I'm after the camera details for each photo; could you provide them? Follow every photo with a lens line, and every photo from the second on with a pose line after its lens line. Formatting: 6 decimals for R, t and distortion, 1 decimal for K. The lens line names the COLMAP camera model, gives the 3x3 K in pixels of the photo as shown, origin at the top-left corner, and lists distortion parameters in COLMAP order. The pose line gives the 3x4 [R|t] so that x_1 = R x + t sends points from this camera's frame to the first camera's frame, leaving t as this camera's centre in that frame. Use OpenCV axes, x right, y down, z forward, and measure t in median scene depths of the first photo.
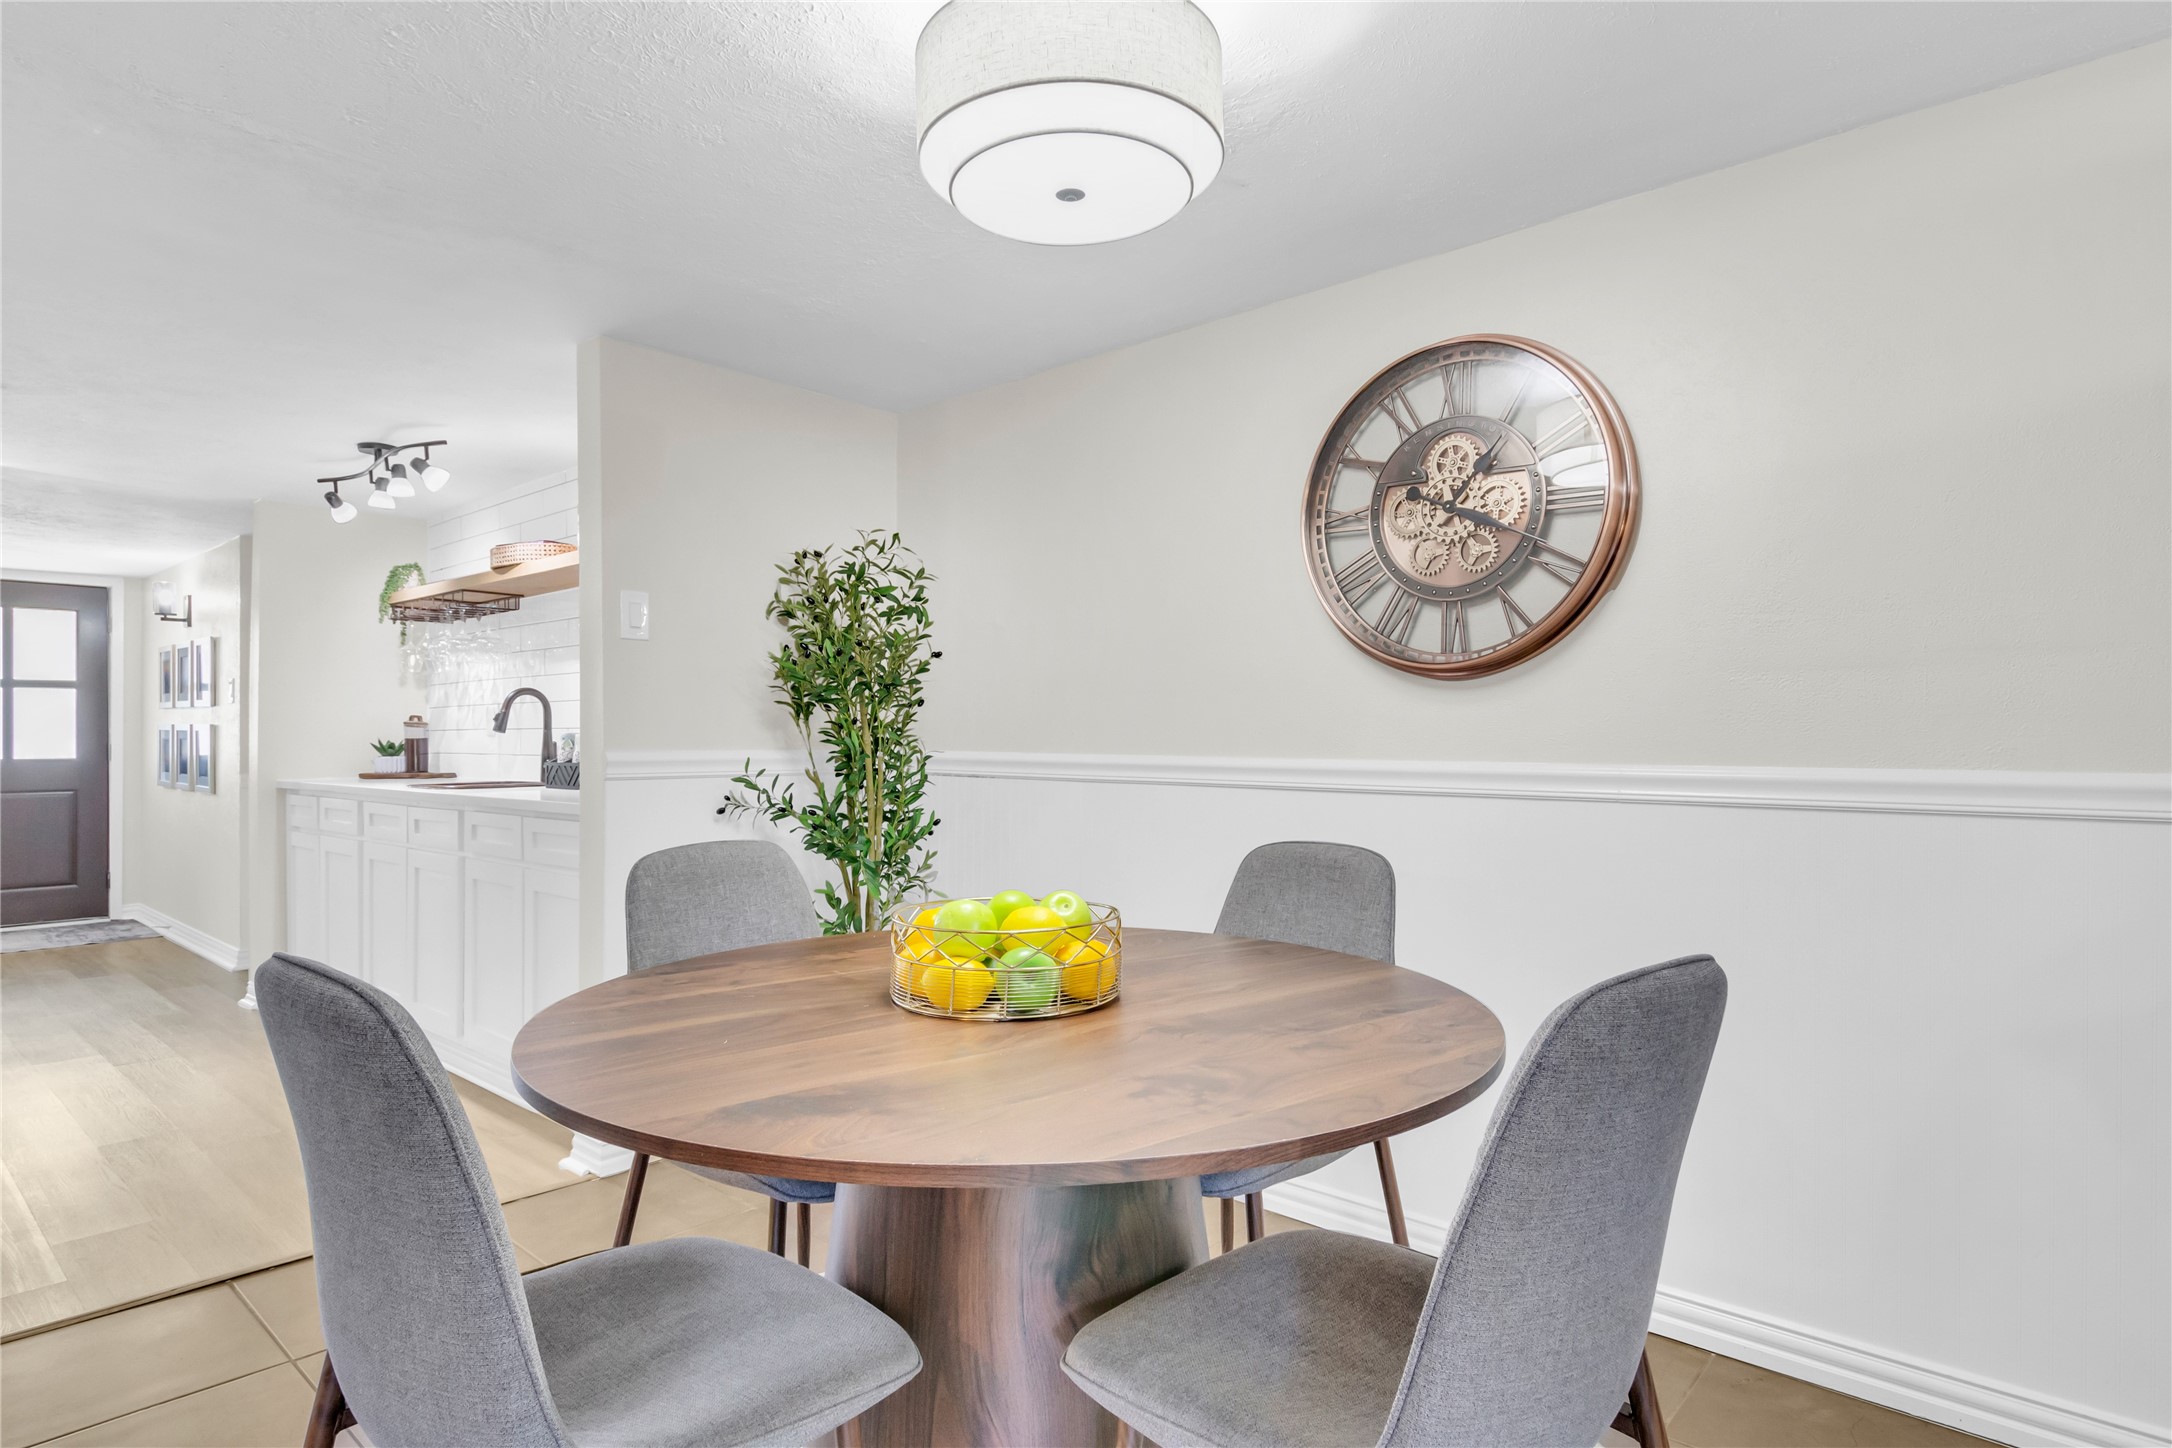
lens RADIAL K [[1152.4, 0, 1087.4], [0, 1152.4, 729.7], [0, 0, 1]] dist [-0.000353, -0.002078]
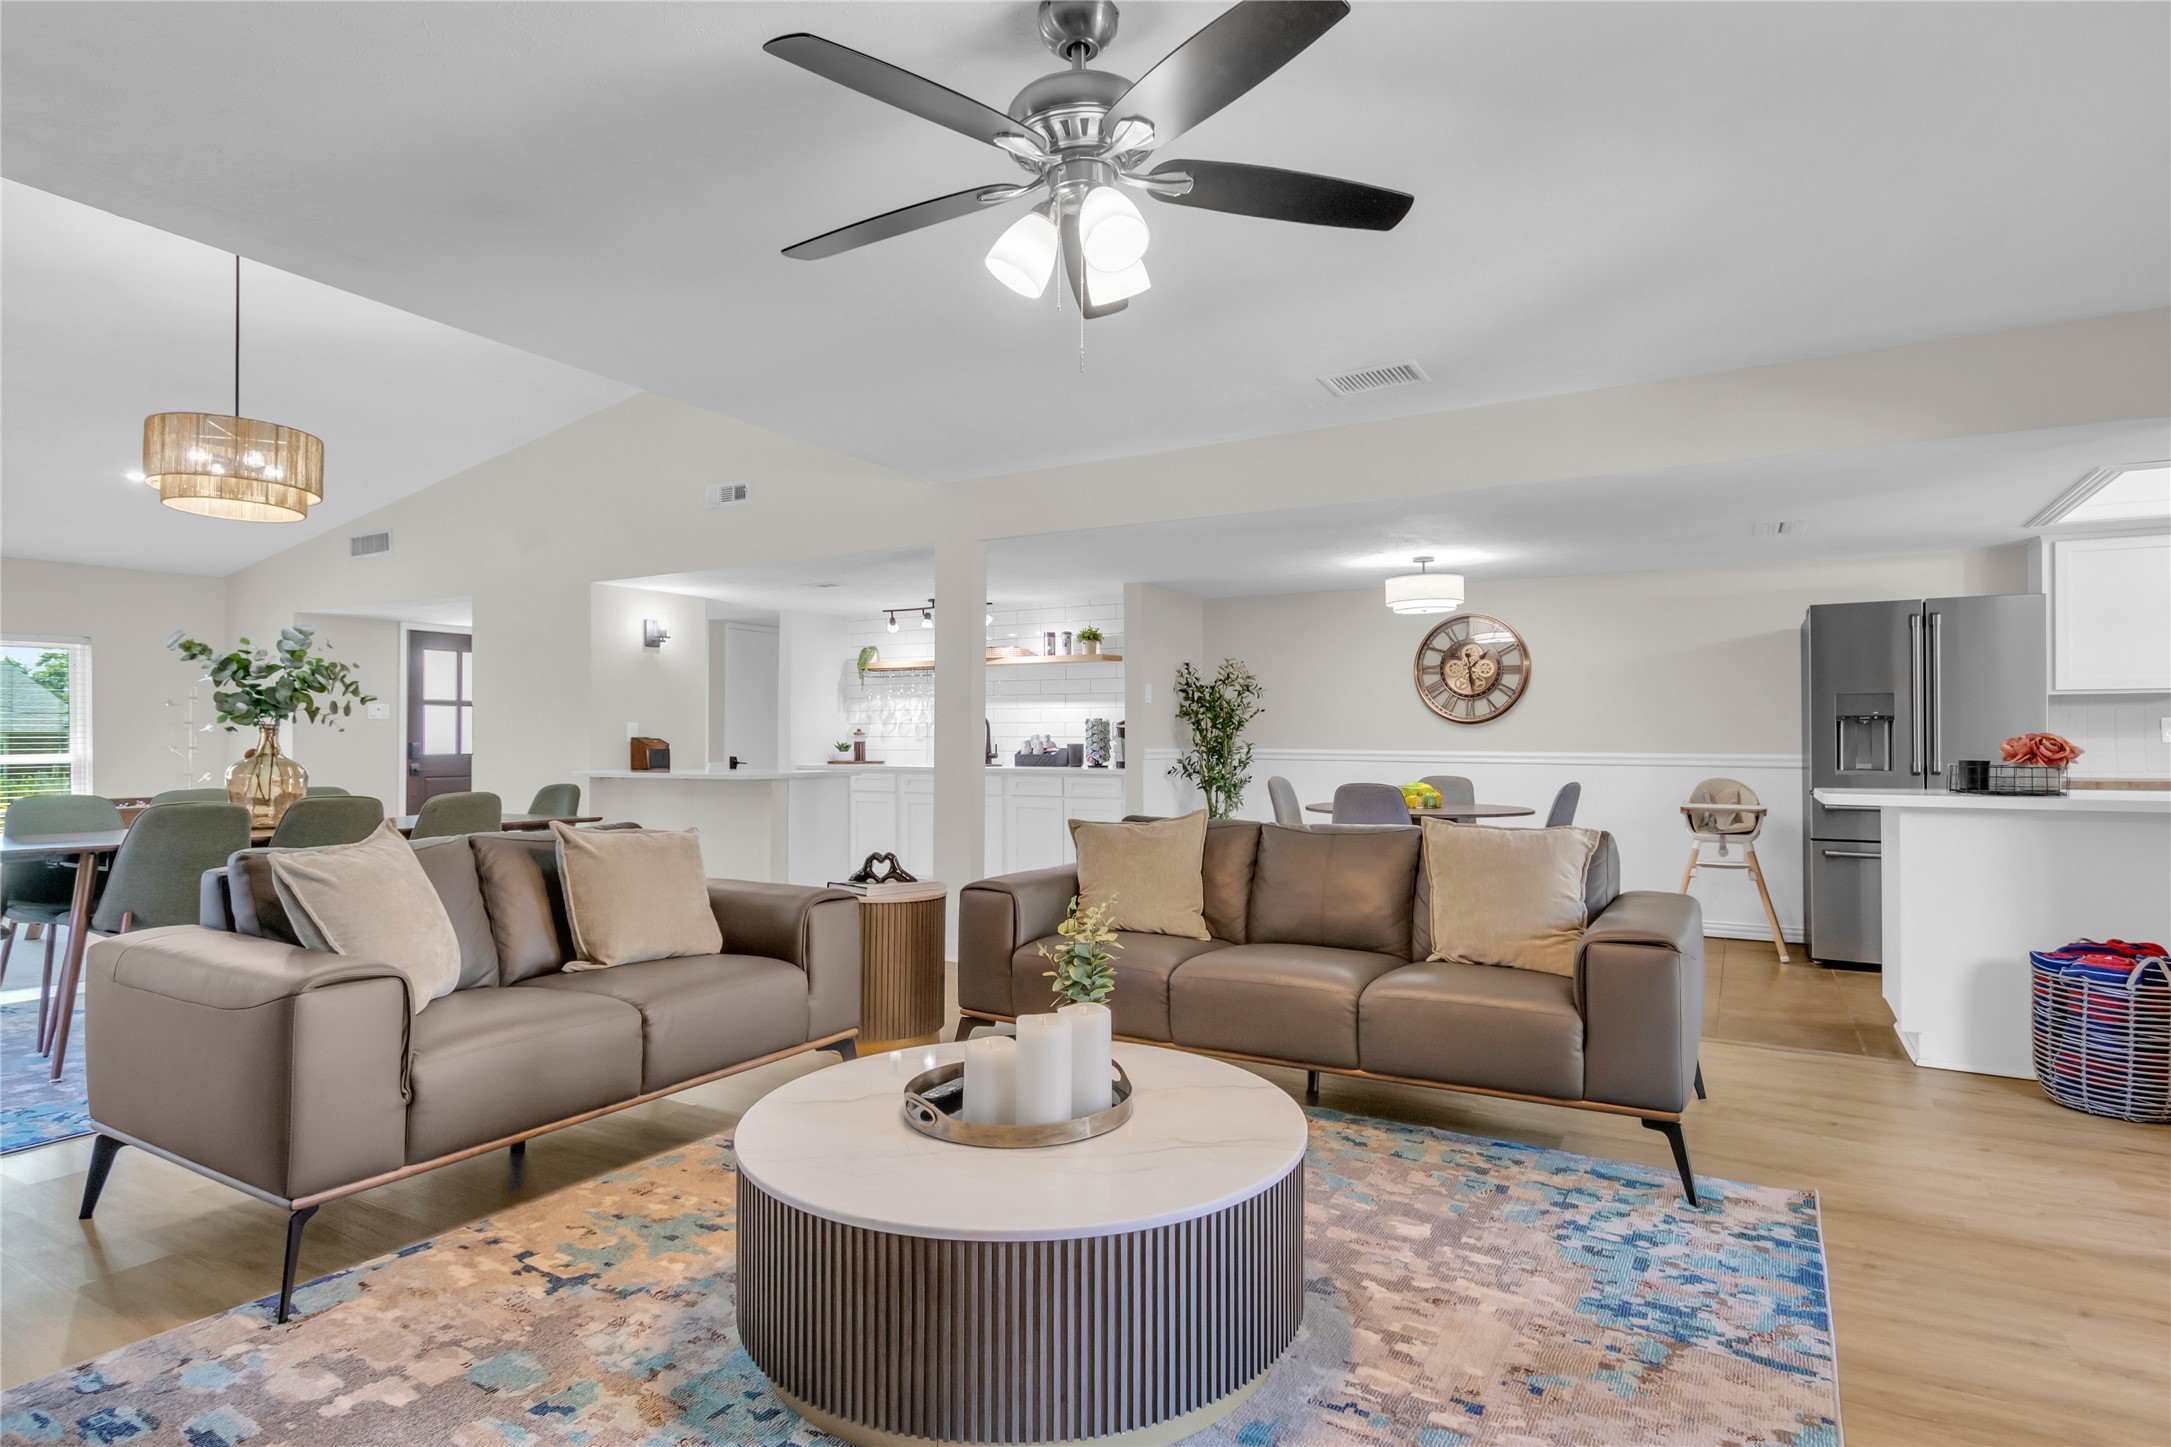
lens RADIAL K [[1151.8, 0, 1081.9], [0, 1151.8, 717.4], [0, 0, 1]] dist [-0.000353, -0.002078]
pose [[0.979755, 0.007567, 0.200055, -0.625796], [-0.004992, 0.999898, -0.013373, -0.008320], [-0.200136, 0.012103, 0.979693, -0.859020]]
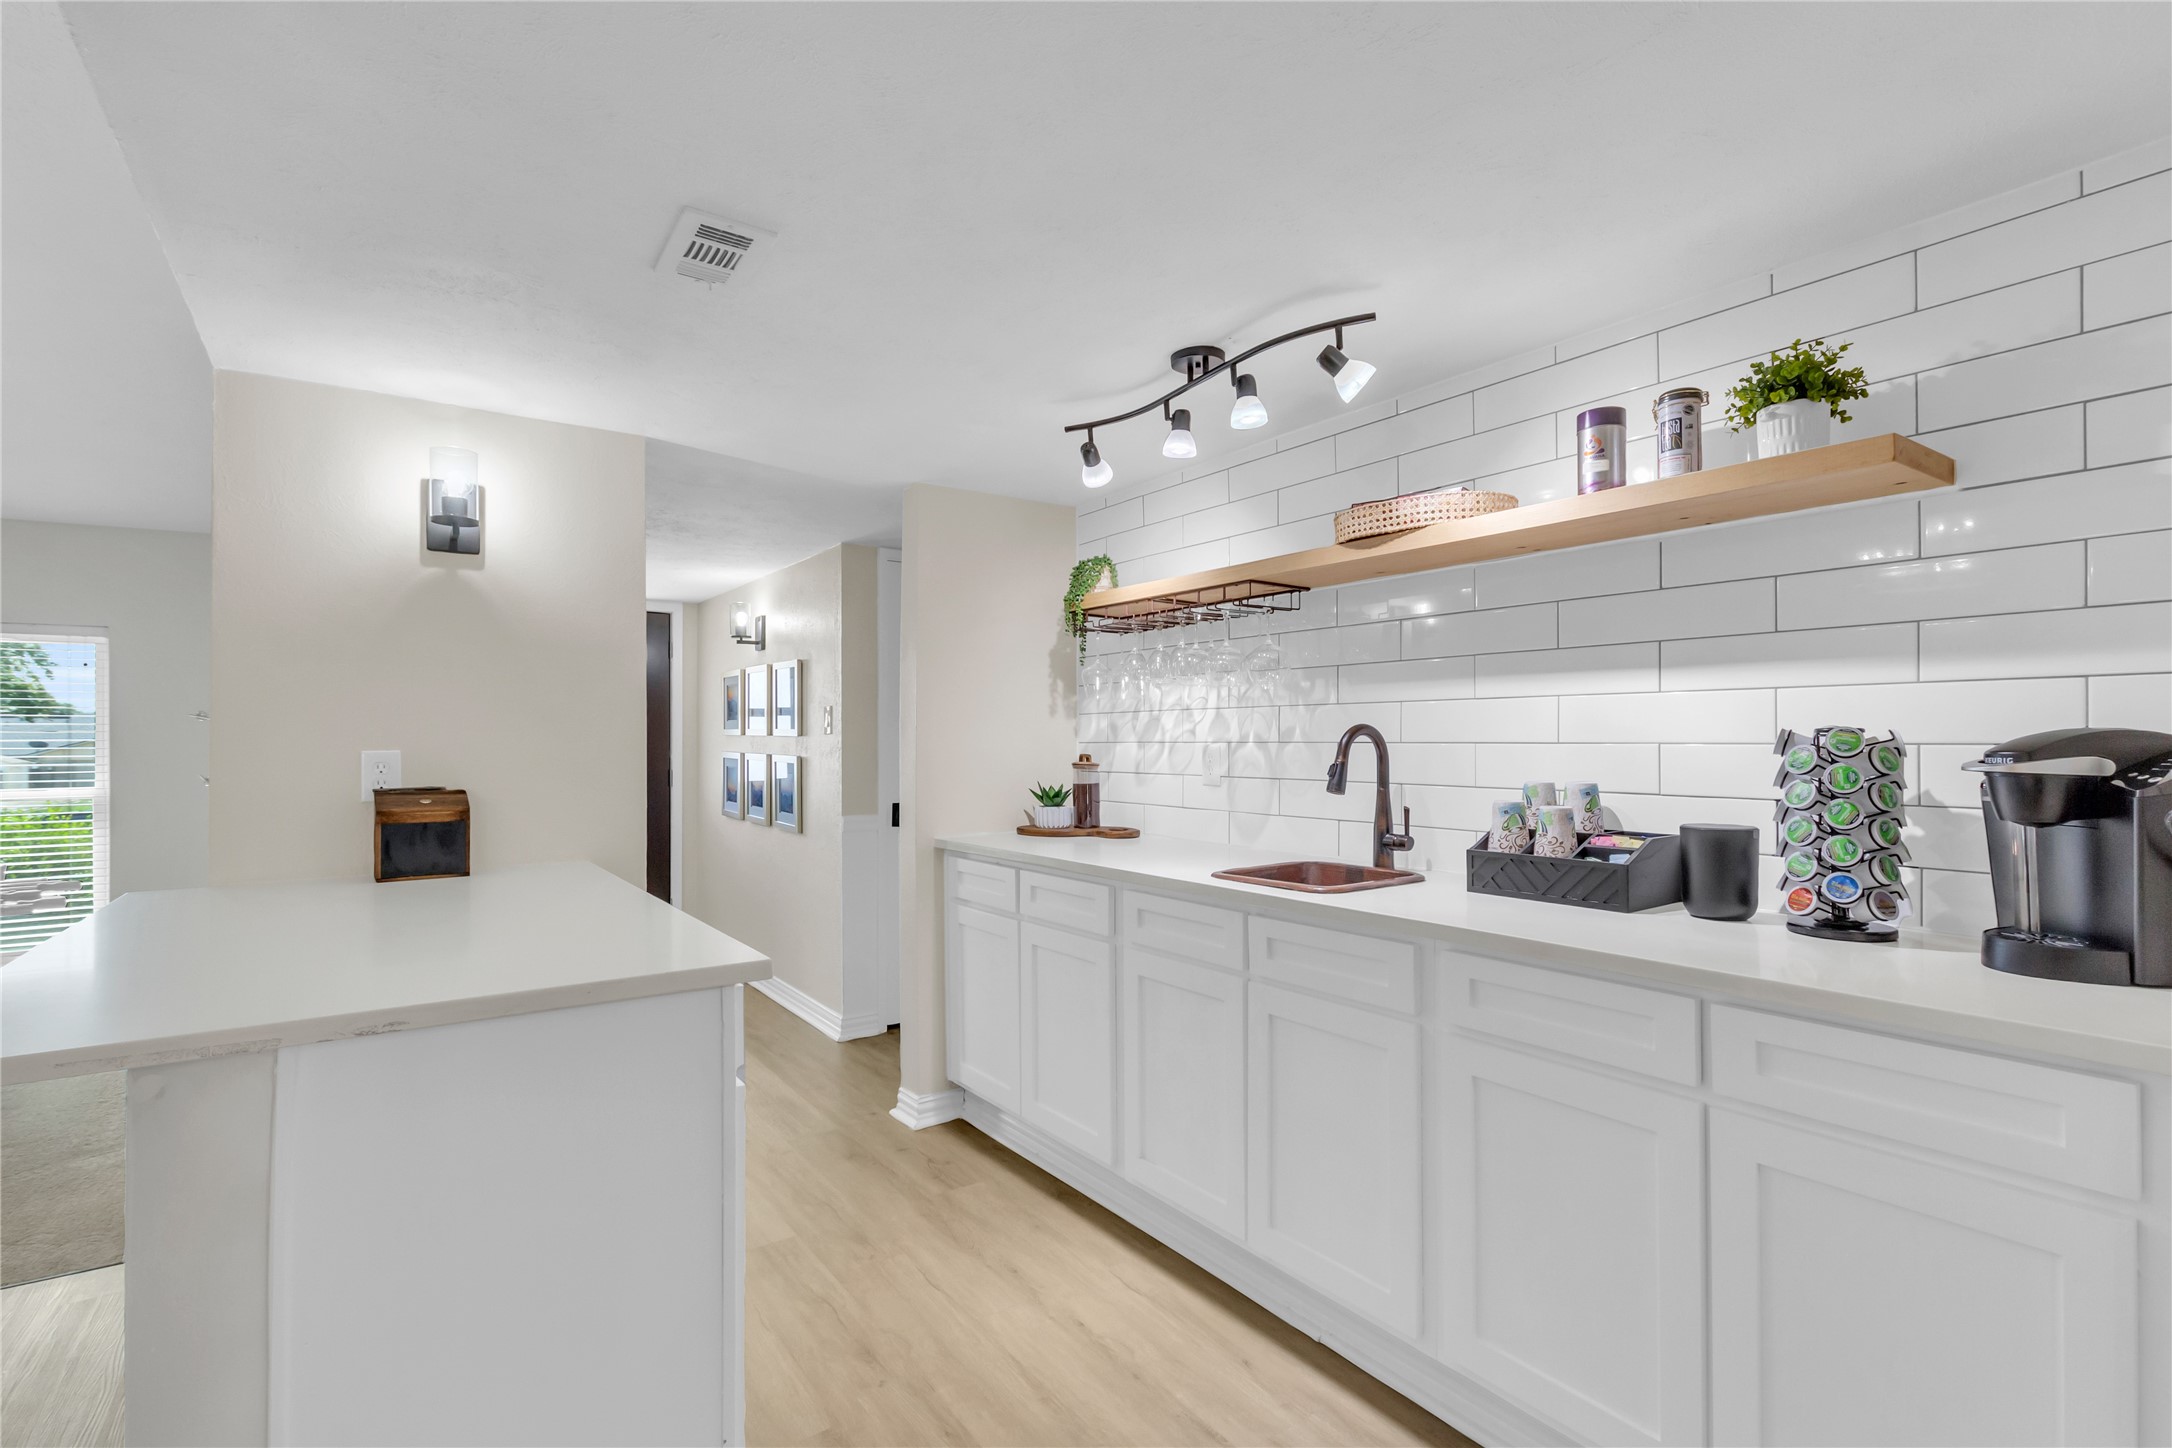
lens RADIAL K [[993.3, 0, 1080.3], [0, 993.3, 733.6], [0, 0, 1]] dist [0.008659, -0.004240]
pose [[0.972498, -0.000832, -0.232908, -0.446407], [0.000558, 0.999999, -0.001245, -0.026602], [0.232909, 0.001080, 0.972498, 0.357510]]
